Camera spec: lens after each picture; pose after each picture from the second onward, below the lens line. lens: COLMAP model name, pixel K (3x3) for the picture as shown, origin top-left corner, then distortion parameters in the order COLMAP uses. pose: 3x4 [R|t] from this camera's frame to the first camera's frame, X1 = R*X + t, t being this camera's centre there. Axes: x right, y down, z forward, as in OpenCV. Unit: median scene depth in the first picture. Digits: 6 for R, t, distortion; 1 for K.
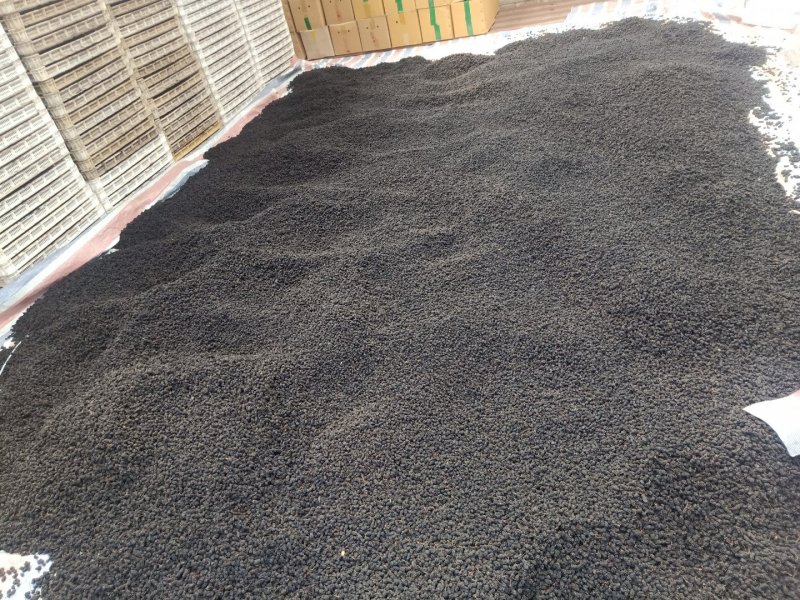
lens RADIAL K [[601.4, 0, 398.6], [0, 601.4, 301.8], [0, 0, 1]] dist [0.045186, -0.025505]
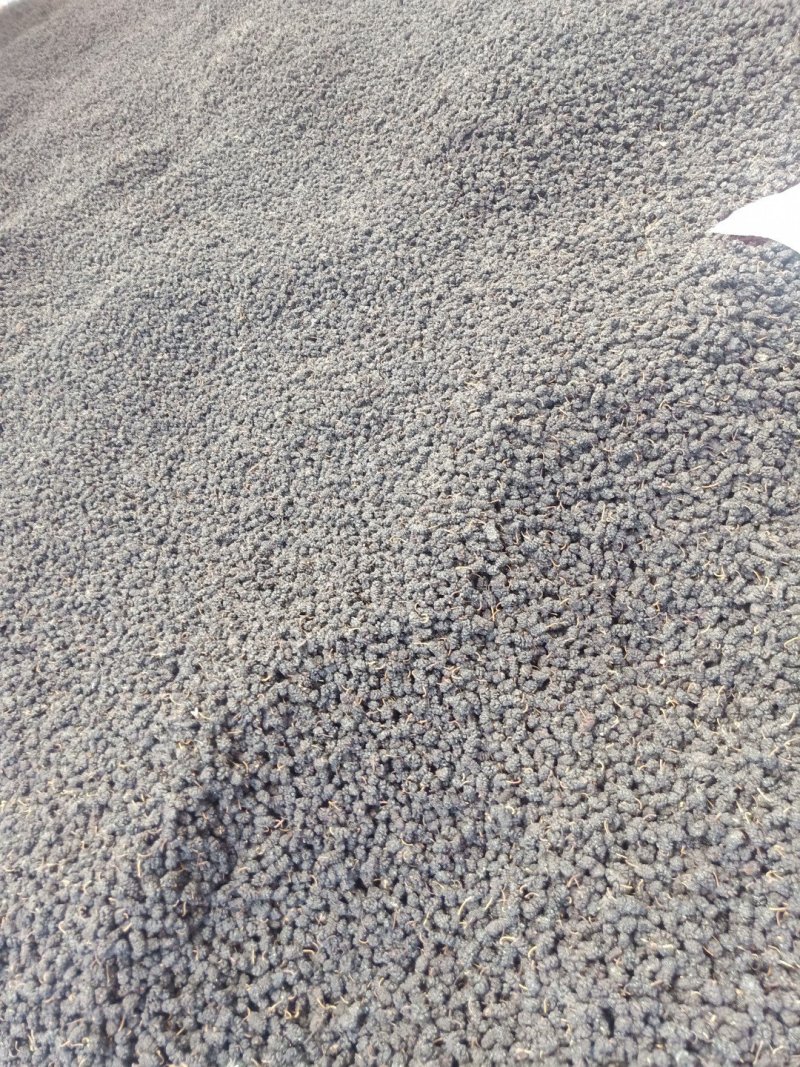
lens RADIAL K [[802.2, 0, 401.5], [0, 802.2, 532.0], [0, 0, 1]] dist [0.045186, -0.025505]
pose [[0.954530, -0.297658, -0.016475, 0.363634], [0.295194, 0.936021, 0.191638, 0.214196], [-0.041622, -0.187788, 0.981327, 0.519142]]
